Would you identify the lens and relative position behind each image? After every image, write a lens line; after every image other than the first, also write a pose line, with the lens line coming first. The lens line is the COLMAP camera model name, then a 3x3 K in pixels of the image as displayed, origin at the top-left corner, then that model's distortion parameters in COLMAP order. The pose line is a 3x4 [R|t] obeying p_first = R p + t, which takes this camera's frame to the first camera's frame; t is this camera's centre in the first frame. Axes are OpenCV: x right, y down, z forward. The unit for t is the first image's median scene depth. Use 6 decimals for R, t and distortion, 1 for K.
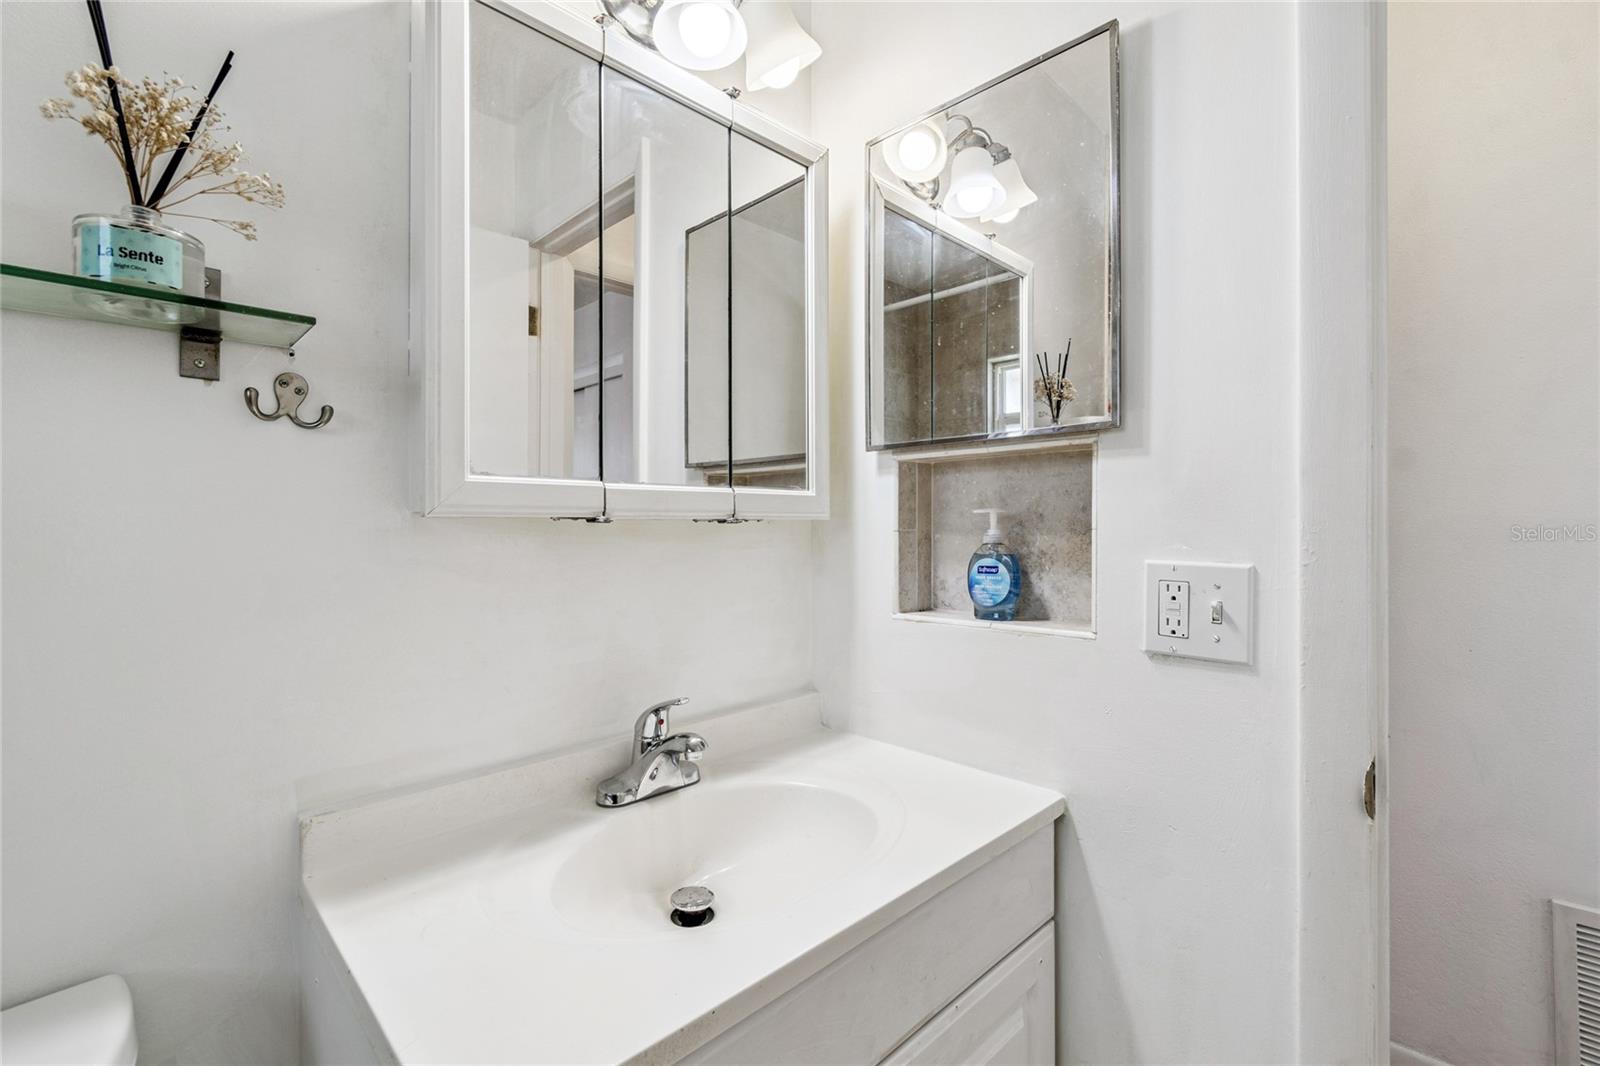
lens RADIAL K [[716.4, 0, 800.0], [0, 716.4, 533.0], [0, 0, 1]] dist [0.000286, -0.000410]
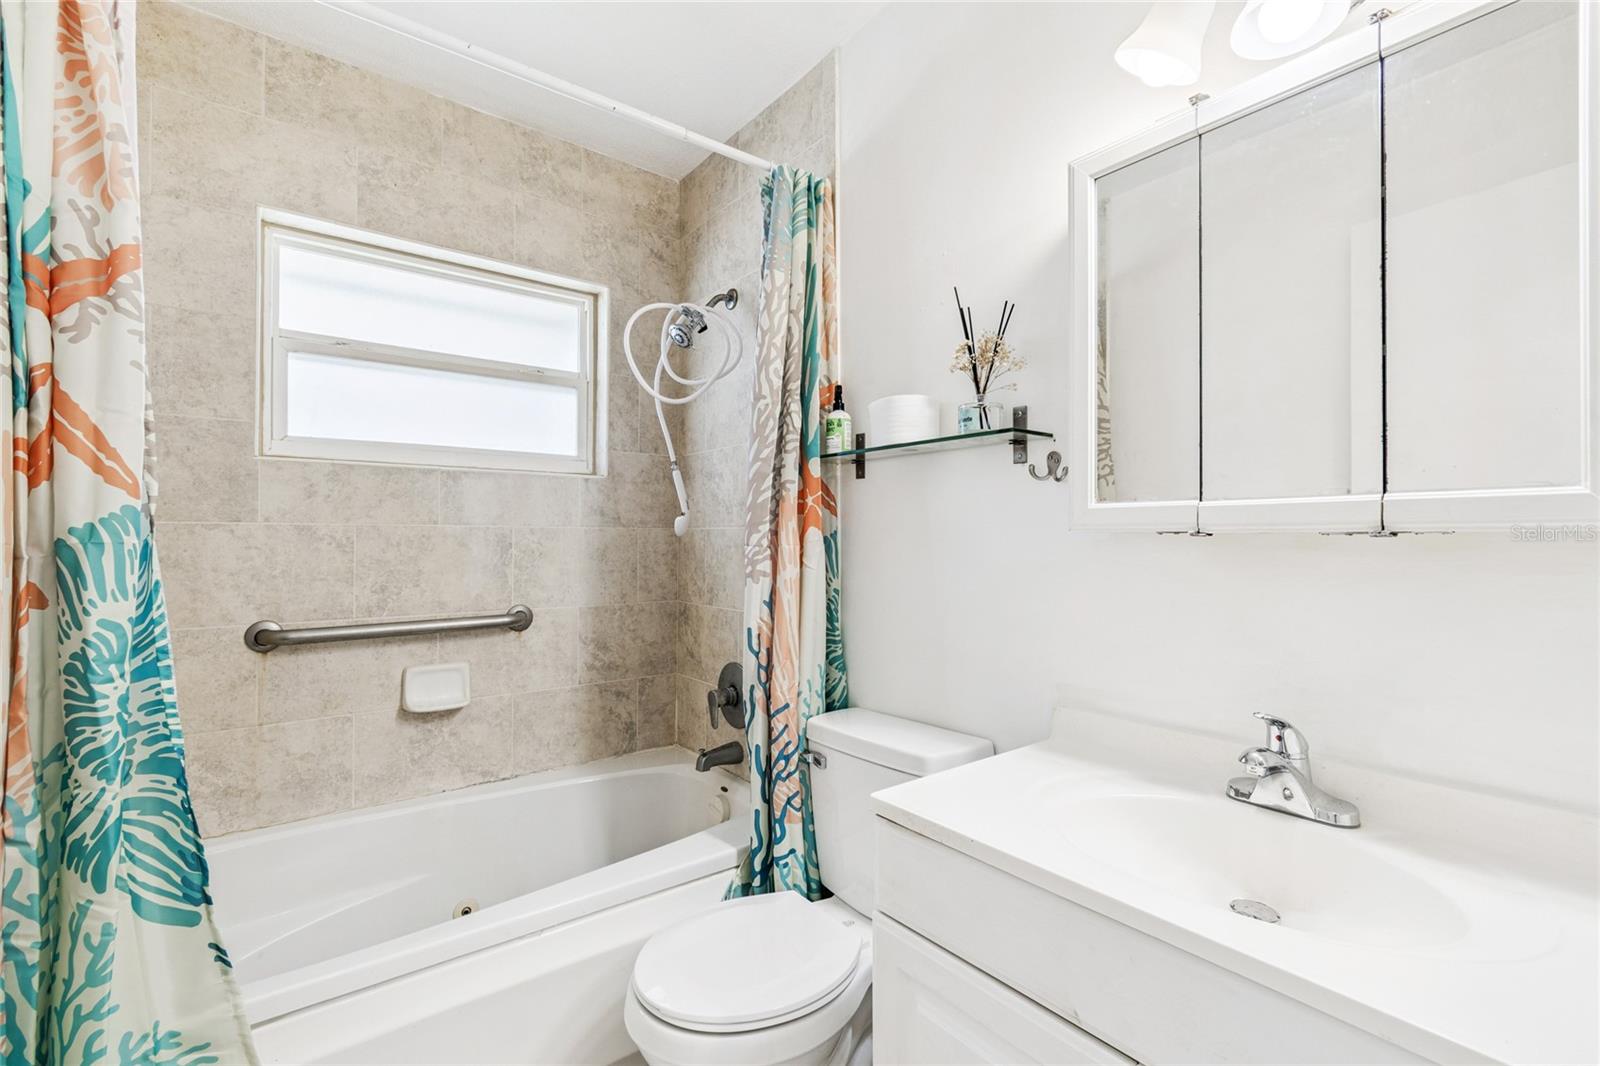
lens RADIAL K [[716.4, 0, 800.0], [0, 716.4, 533.0], [0, 0, 1]] dist [0.000286, -0.000410]
pose [[-0.124762, 0.001000, -0.992186, 1.141252], [-0.003331, 0.999993, 0.001427, -0.022656], [0.992181, 0.003483, -0.124757, 0.617730]]
